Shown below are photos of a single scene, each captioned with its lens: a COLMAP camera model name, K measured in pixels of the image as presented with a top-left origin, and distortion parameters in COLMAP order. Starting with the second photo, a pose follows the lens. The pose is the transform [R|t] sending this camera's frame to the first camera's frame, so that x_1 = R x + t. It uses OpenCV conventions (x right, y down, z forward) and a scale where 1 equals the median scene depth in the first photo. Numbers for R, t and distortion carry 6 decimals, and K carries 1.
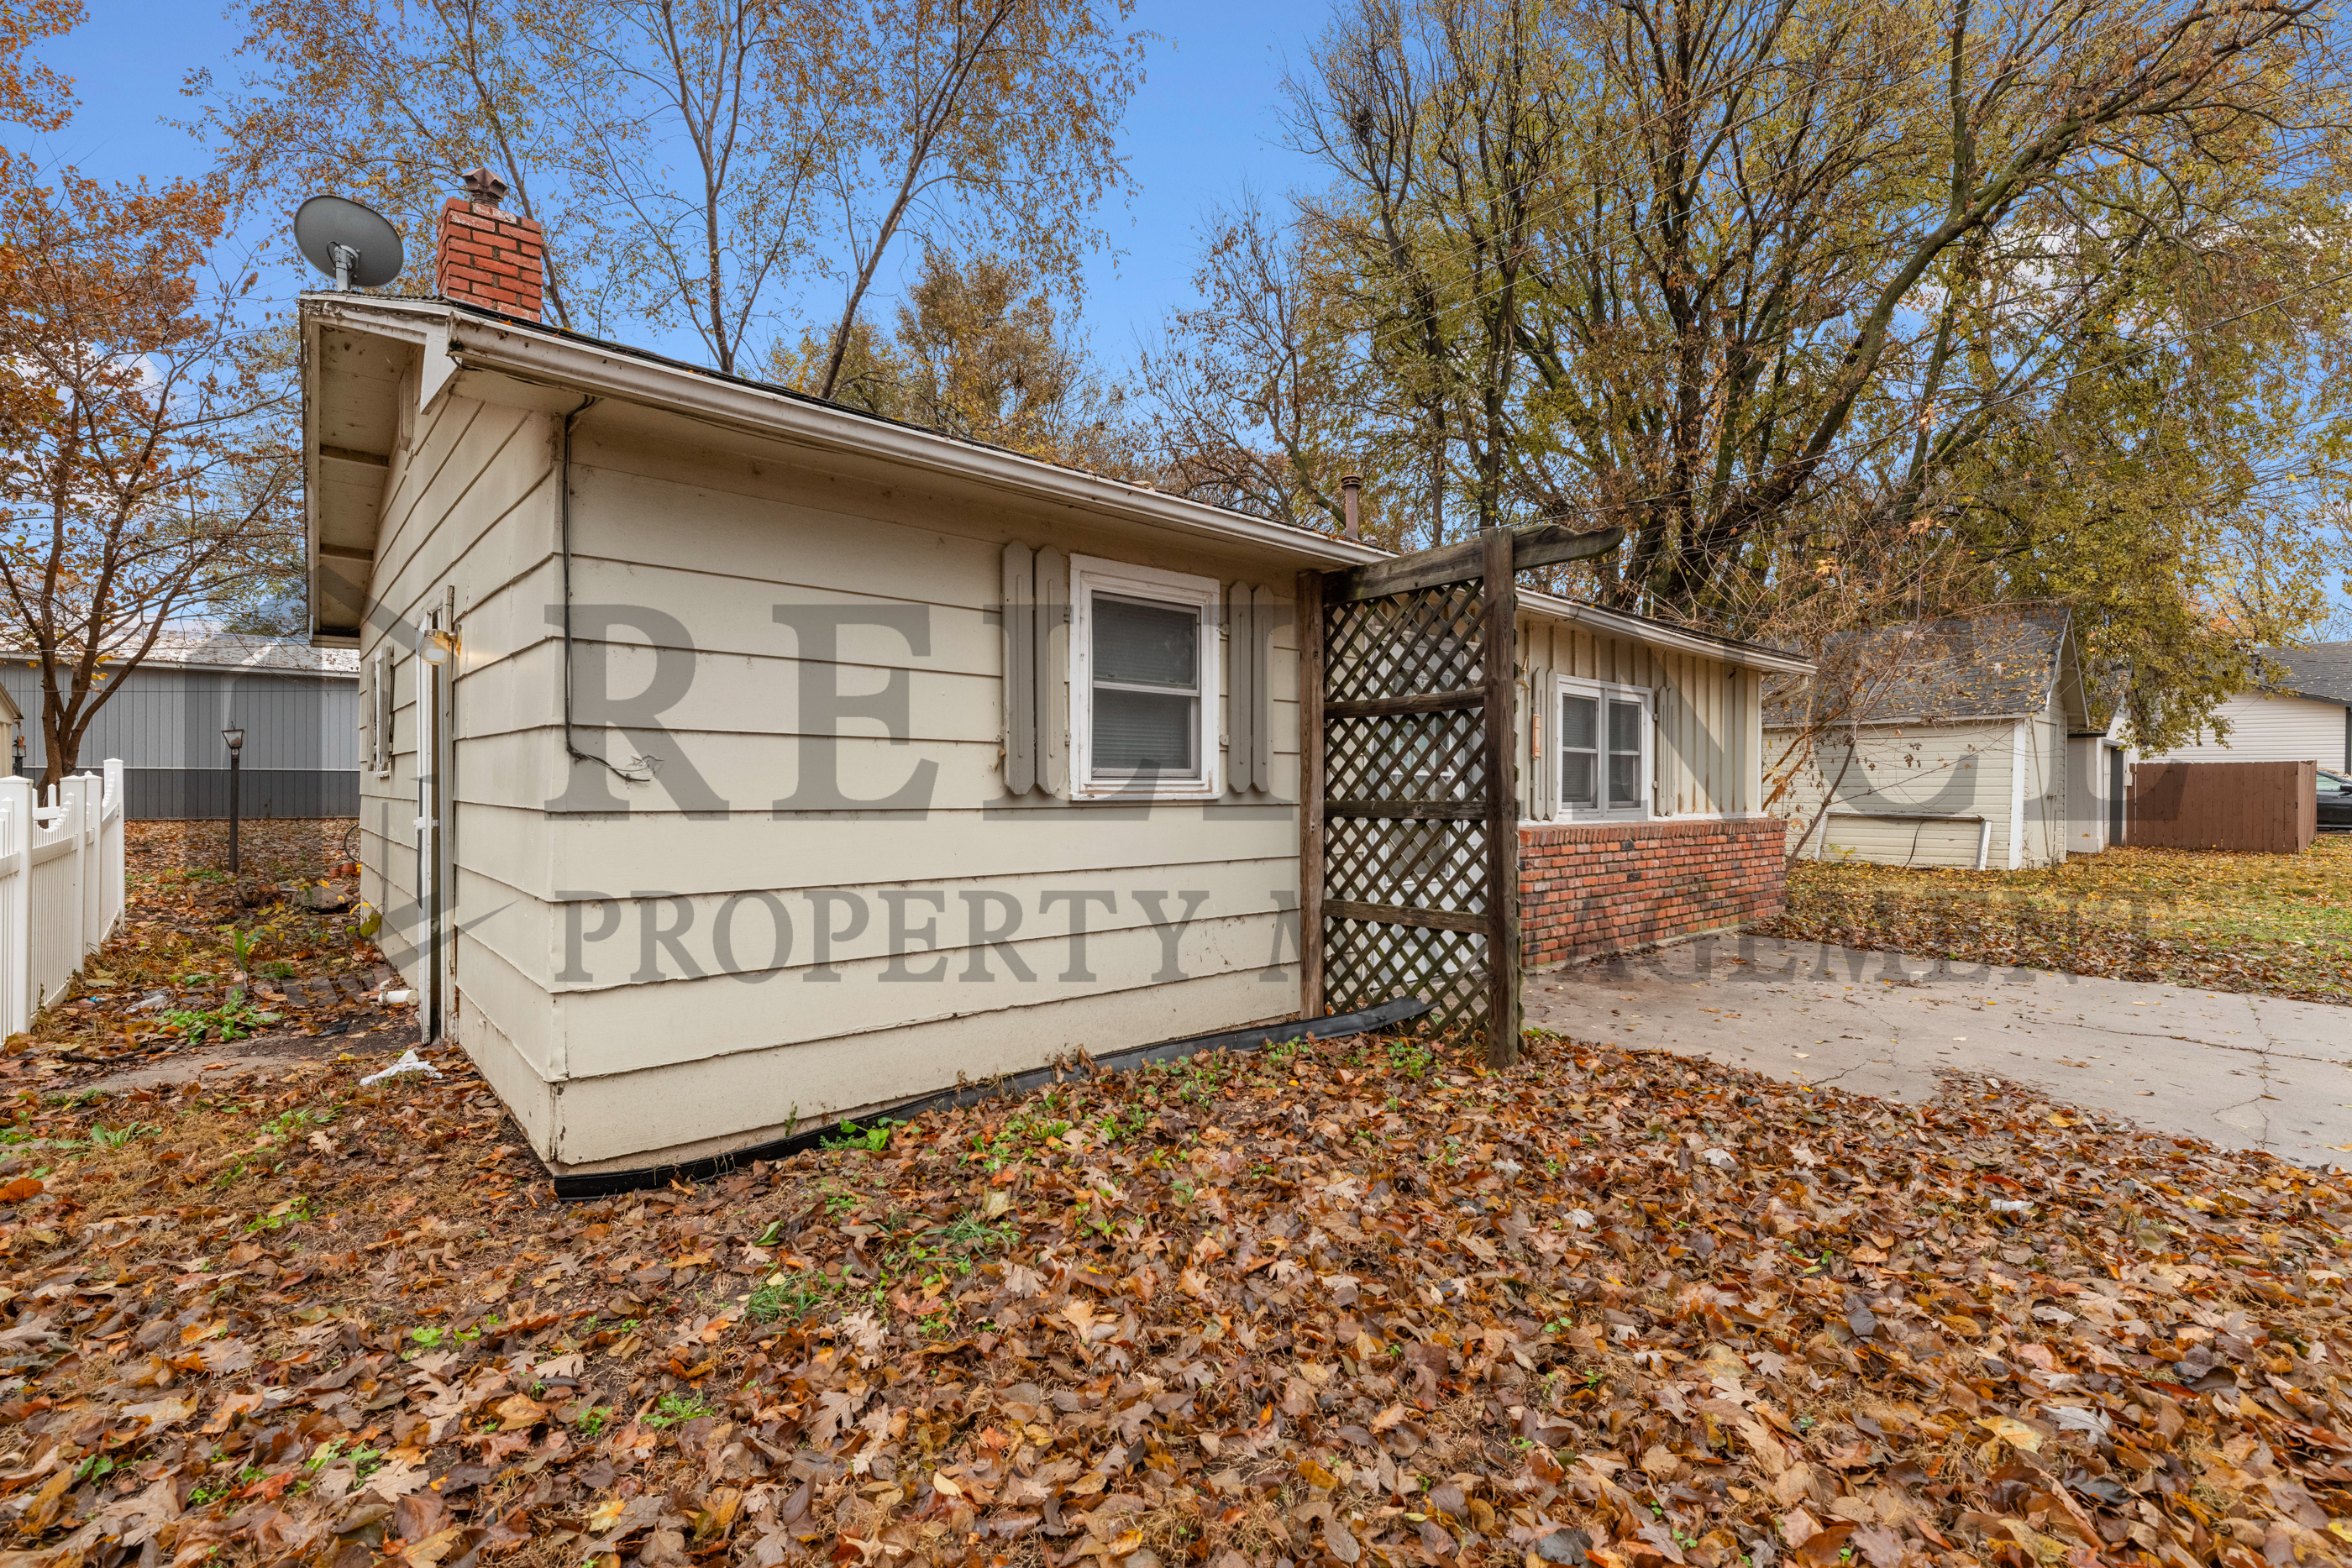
lens RADIAL K [[1041.5, 0, 1172.3], [0, 1041.5, 793.1], [0, 0, 1]] dist [0.003274, 0.000293]
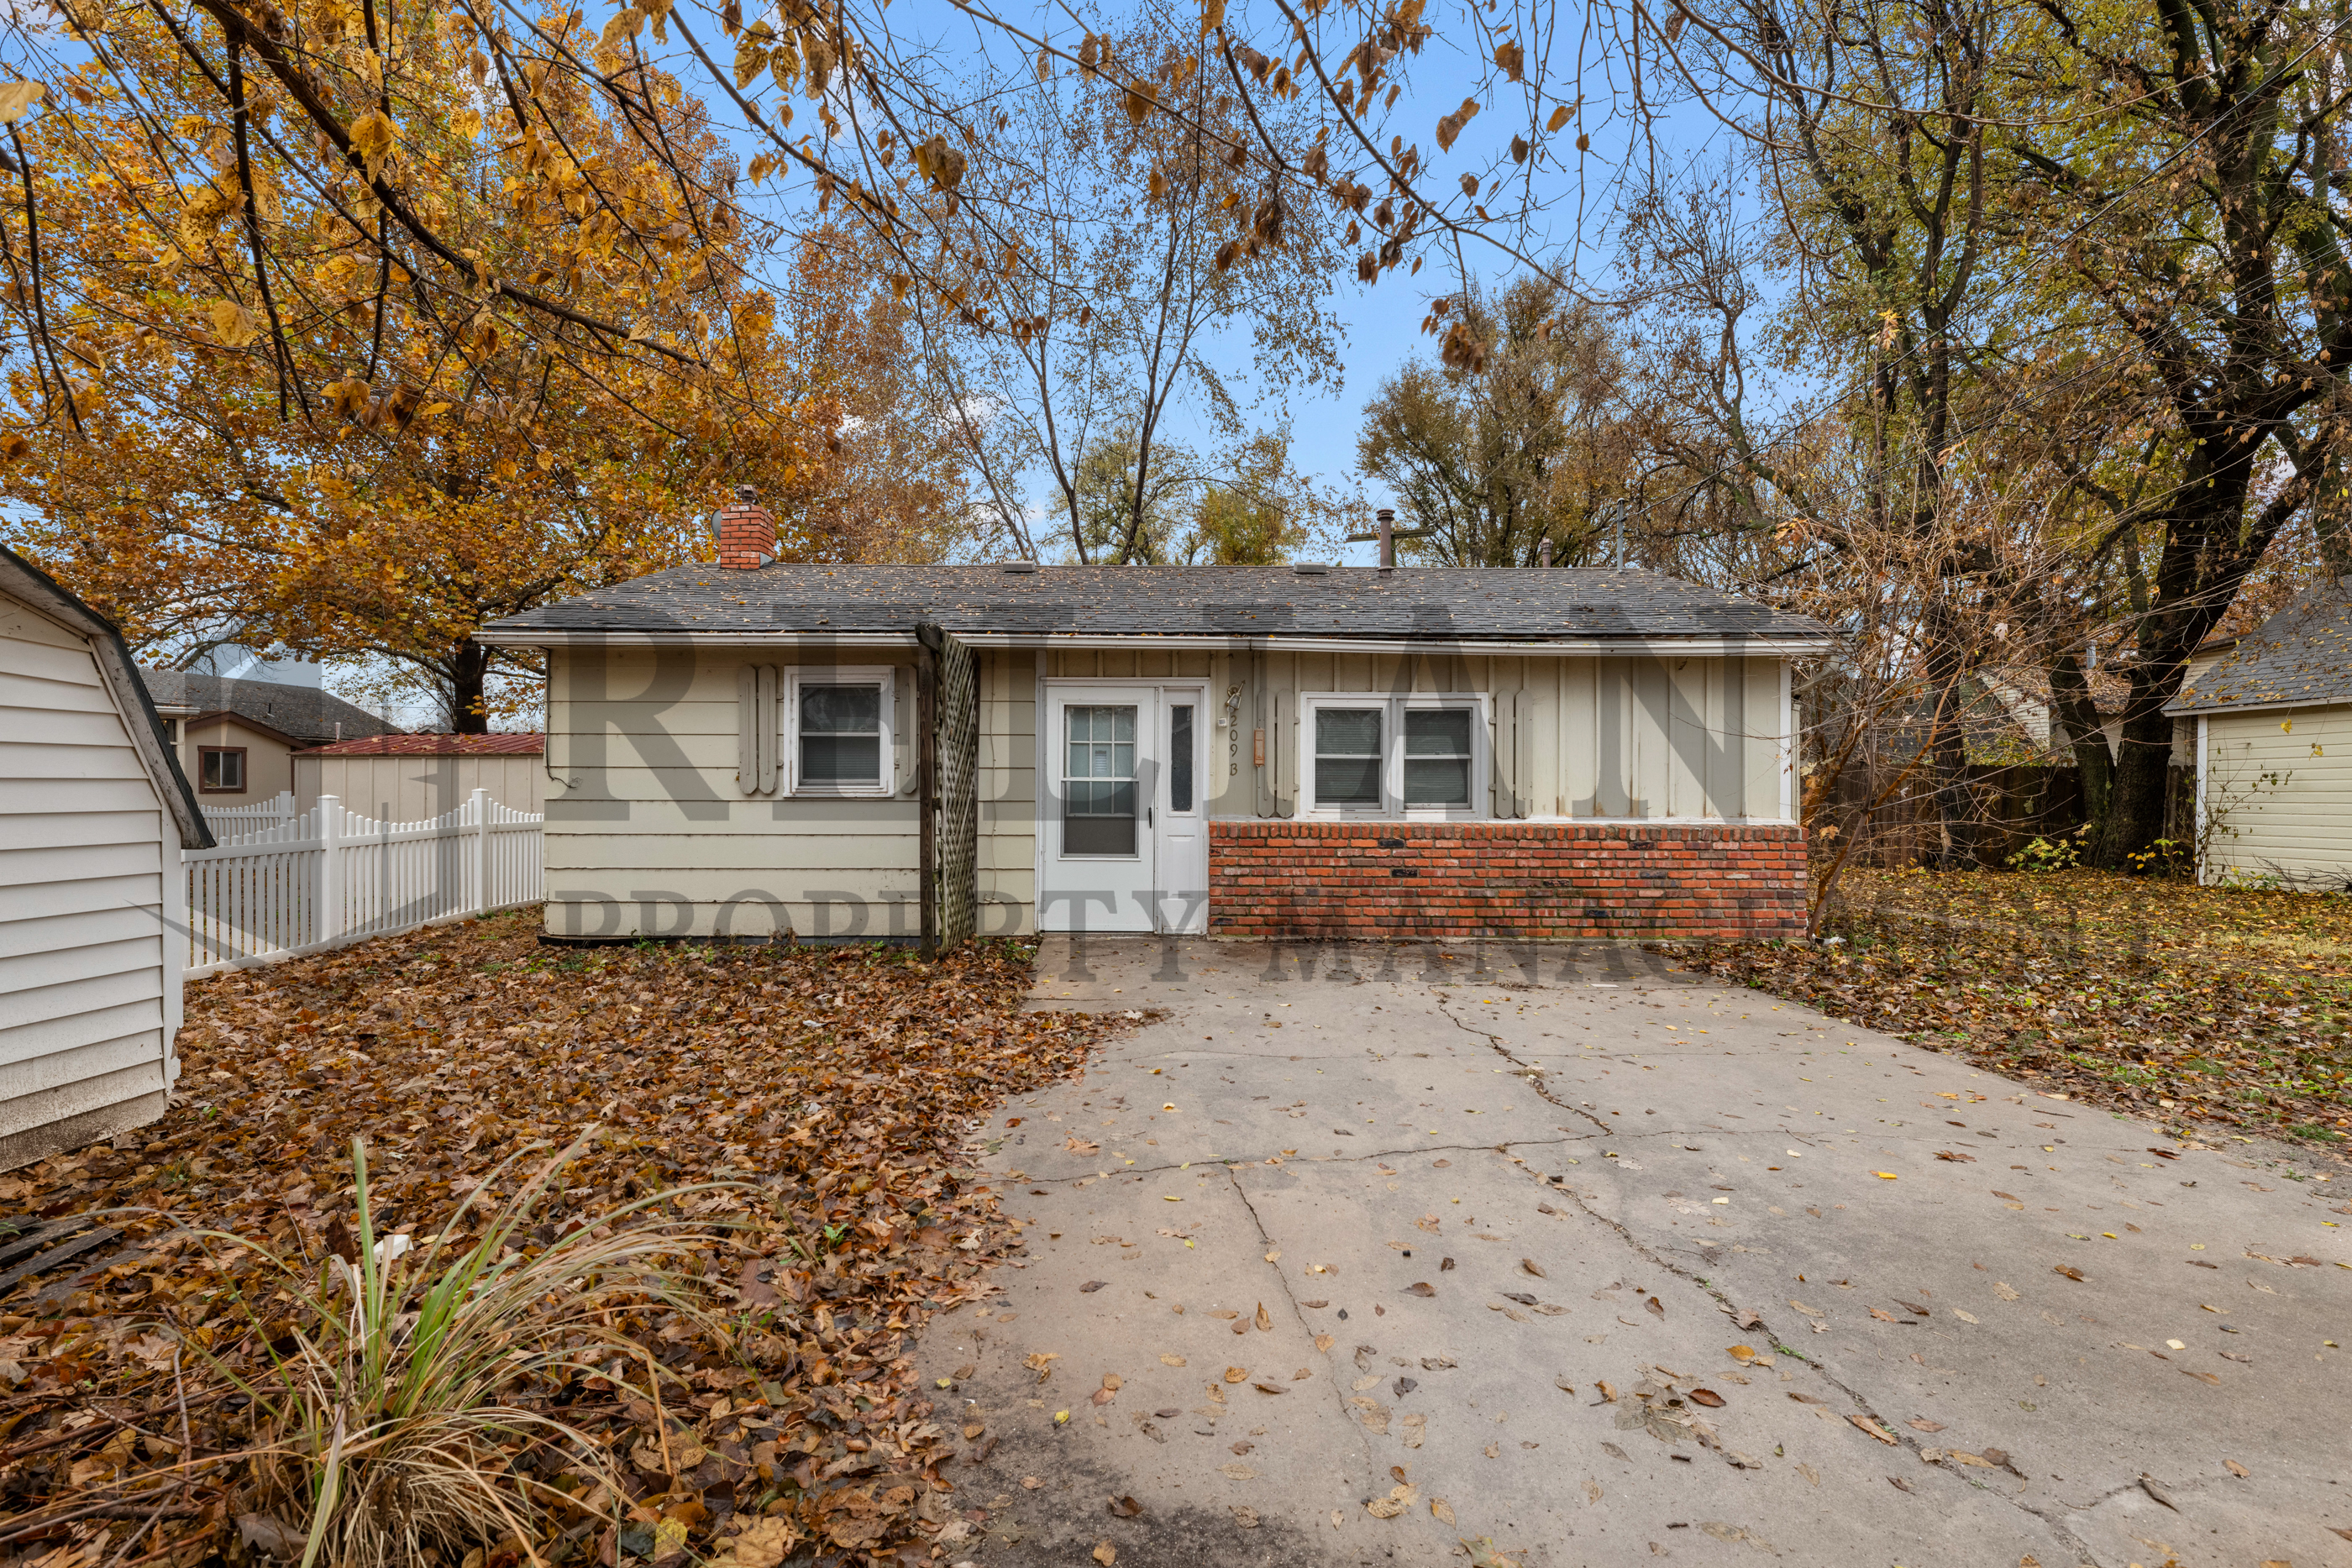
lens RADIAL K [[1041.5, 0, 1170.7], [0, 1041.5, 787.3], [0, 0, 1]] dist [0.003274, 0.000293]
pose [[0.749710, 0.005586, -0.661743, 1.489767], [-0.002129, 0.999980, 0.006029, -0.021458], [0.661763, -0.003111, 0.749707, 0.045864]]
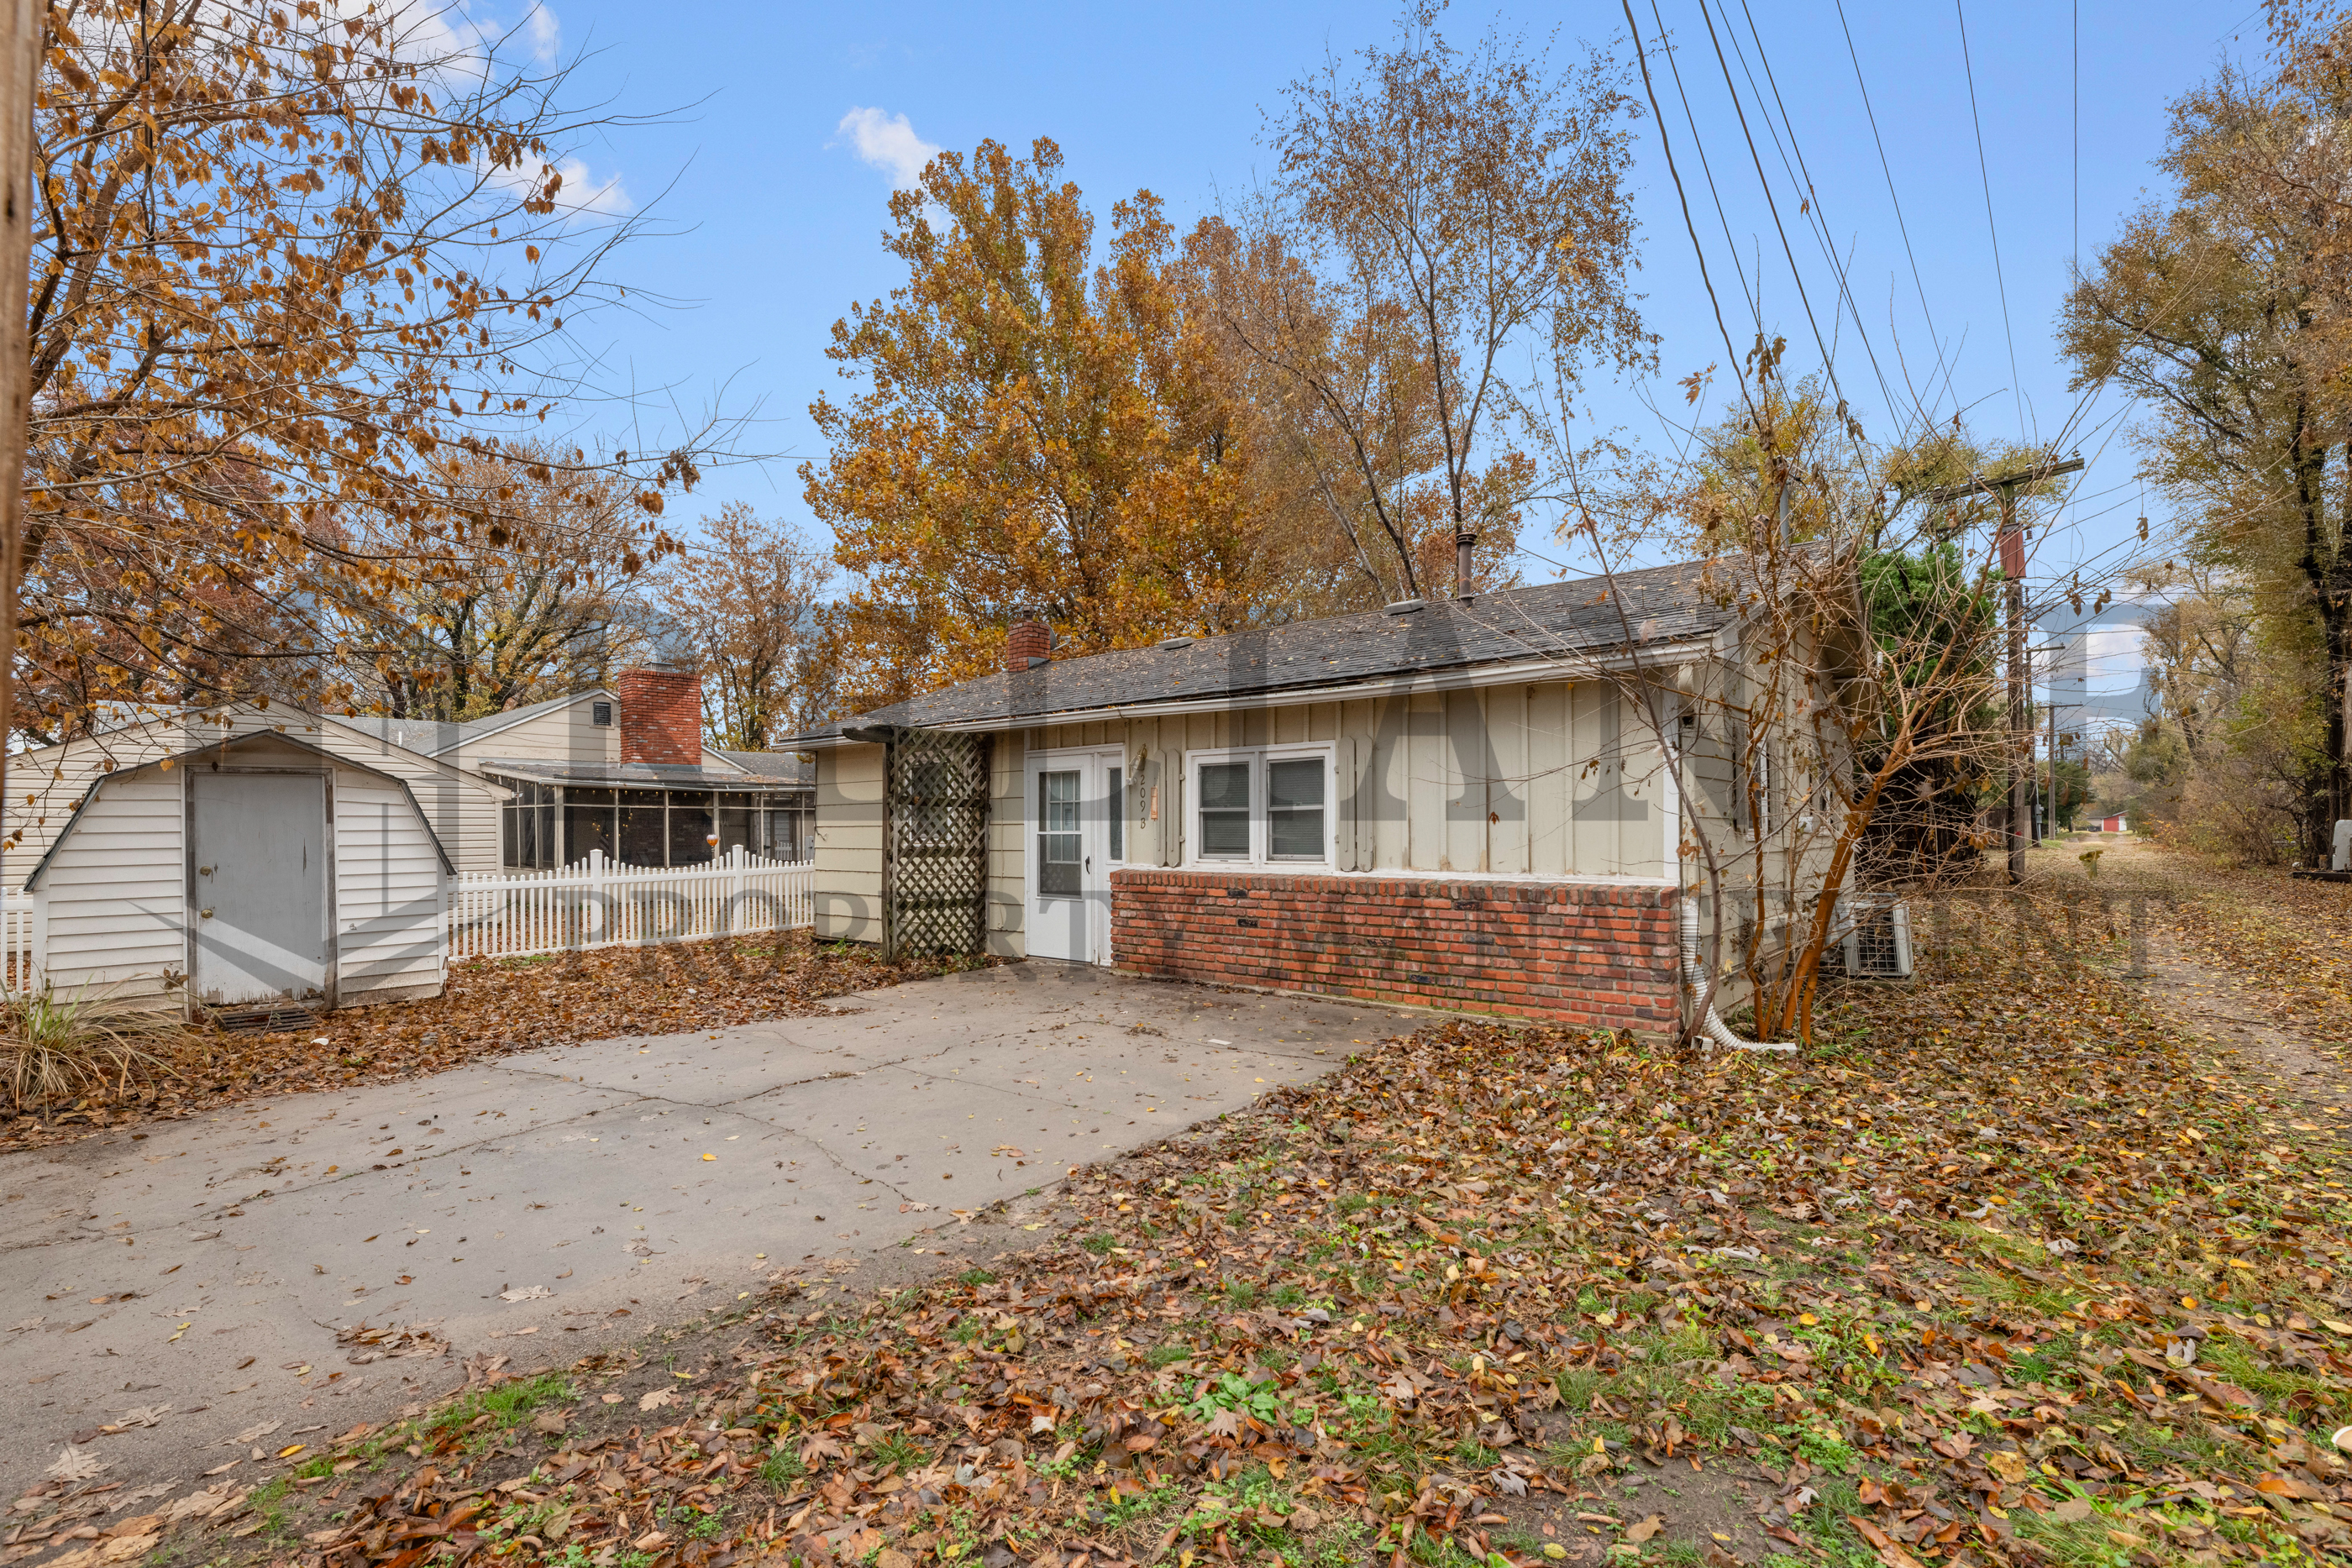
lens RADIAL K [[1041.5, 0, 1155.1], [0, 1041.5, 820.0], [0, 0, 1]] dist [0.003274, 0.000293]
pose [[0.120461, -0.004085, -0.992710, 2.334101], [0.013964, 0.999900, -0.002420, -0.041345], [0.992620, -0.013571, 0.120506, 1.176927]]
